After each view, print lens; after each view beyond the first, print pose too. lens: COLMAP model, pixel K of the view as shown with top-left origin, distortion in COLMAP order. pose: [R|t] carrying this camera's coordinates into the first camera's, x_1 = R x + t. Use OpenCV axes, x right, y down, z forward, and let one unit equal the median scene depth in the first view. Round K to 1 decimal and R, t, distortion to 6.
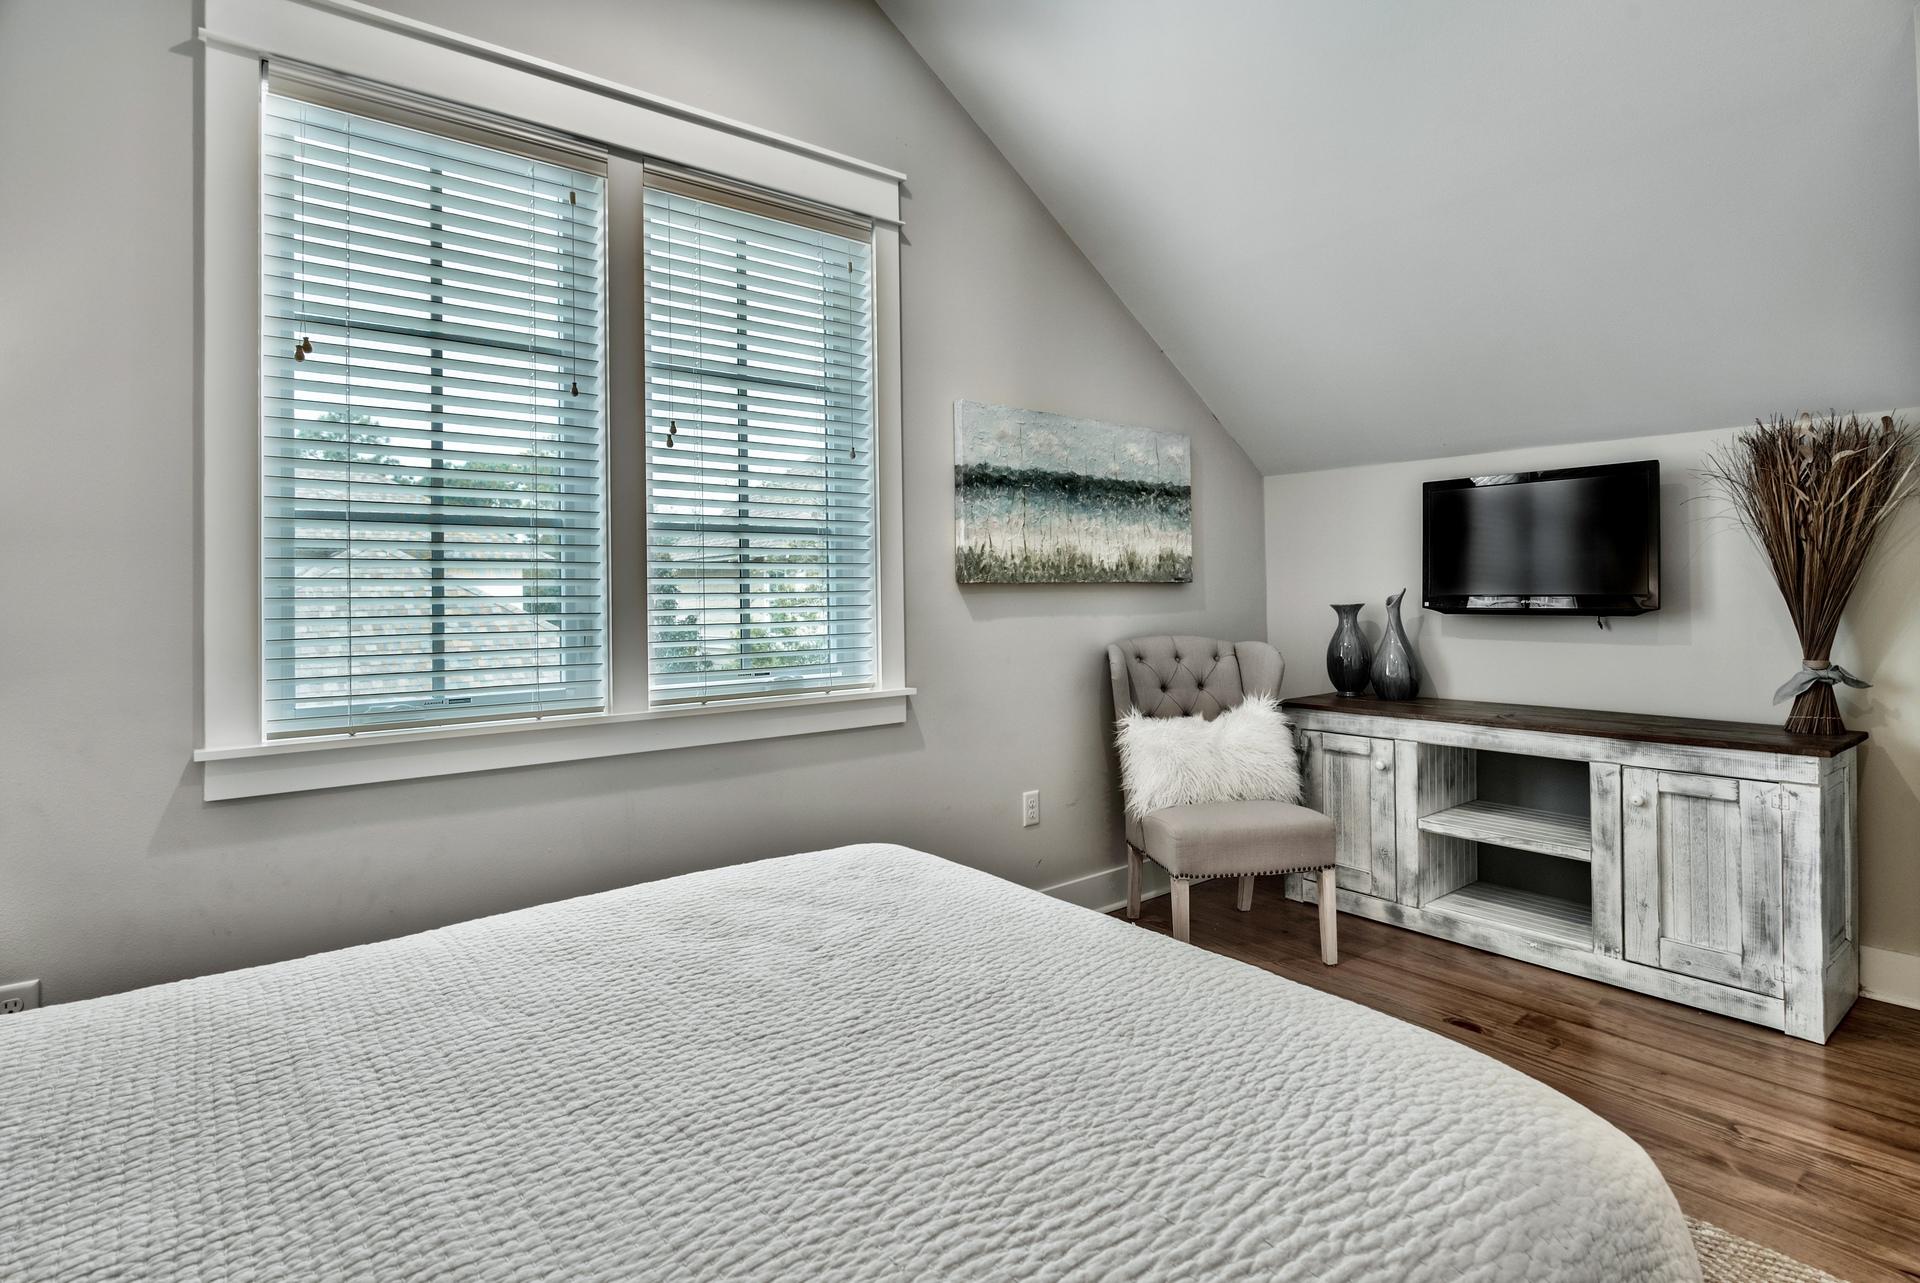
lens RADIAL K [[1054.0, 0, 1012.1], [0, 1054.0, 570.3], [0, 0, 1]] dist [-0.001313, 0.000277]
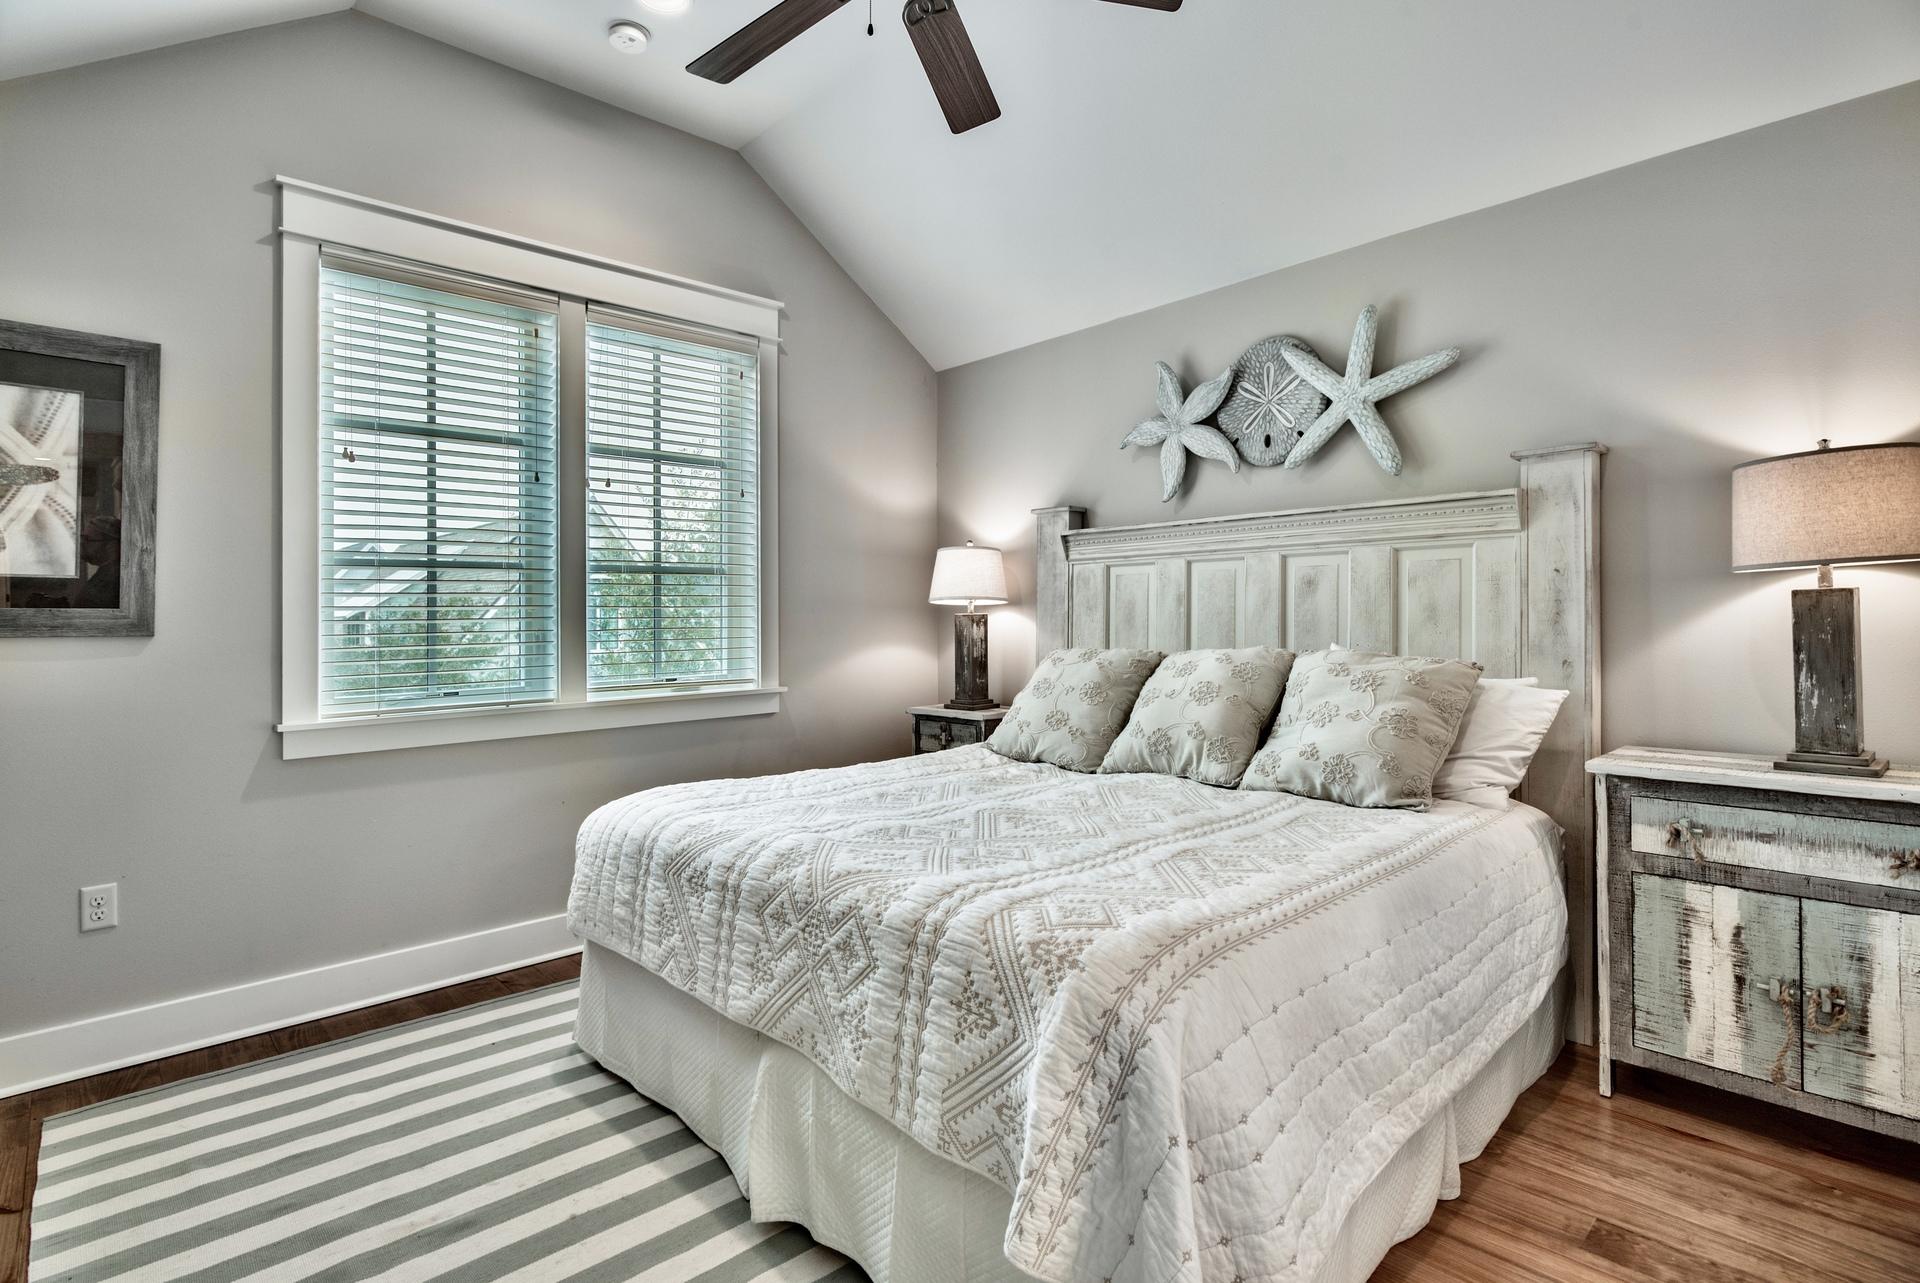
lens RADIAL K [[945.6, 0, 986.4], [0, 945.6, 622.3], [0, 0, 1]] dist [-0.011835, 0.003030]
pose [[0.998080, 0.001774, 0.061913, 0.087877], [-0.003362, 0.999668, 0.025555, -0.004233], [-0.061847, -0.025715, 0.997754, -0.235724]]
